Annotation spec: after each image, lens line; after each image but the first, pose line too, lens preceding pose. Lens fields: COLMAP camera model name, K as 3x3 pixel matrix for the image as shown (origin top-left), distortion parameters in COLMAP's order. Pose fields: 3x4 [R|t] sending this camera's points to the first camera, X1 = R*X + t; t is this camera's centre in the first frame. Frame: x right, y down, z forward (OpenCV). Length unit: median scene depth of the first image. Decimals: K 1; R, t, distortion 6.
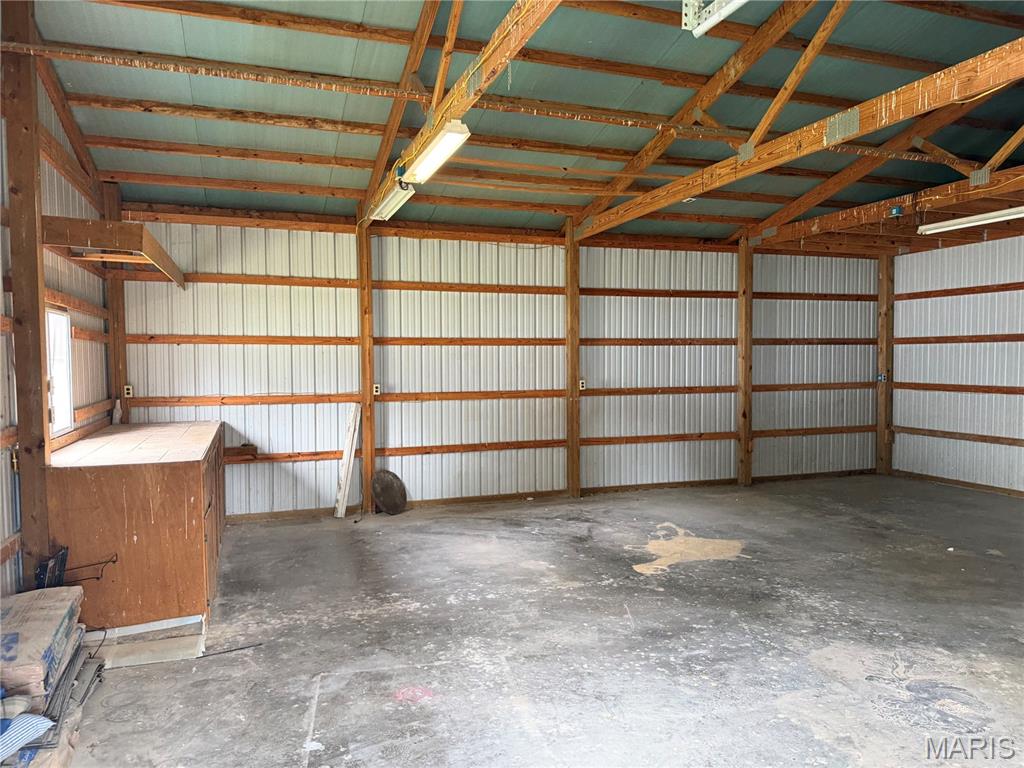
lens RADIAL K [[715.0, 0, 510.0], [0, 715.0, 388.6], [0, 0, 1]] dist [0.089978, -0.124592]
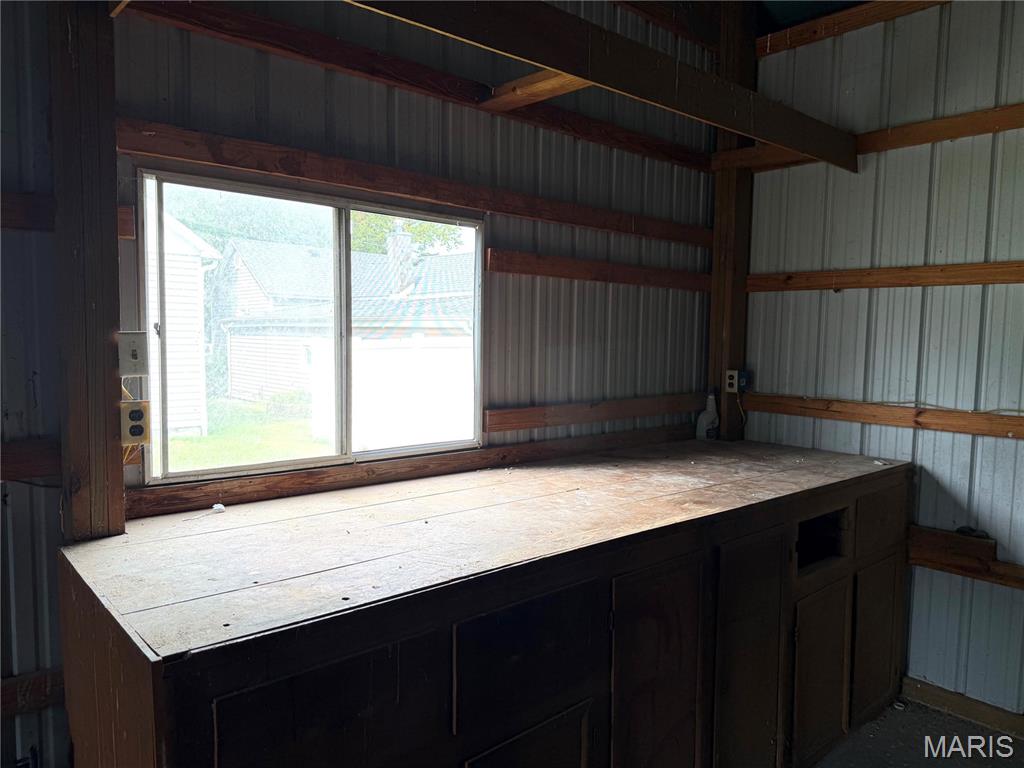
lens RADIAL K [[720.0, 0, 512.4], [0, 720.0, 379.5], [0, 0, 1]] dist [0.041826, -0.052614]
pose [[0.369615, 0.067544, -0.926727, -0.089686], [-0.055711, 0.997171, 0.050459, -0.014082], [0.927513, 0.032979, 0.372333, 0.626579]]
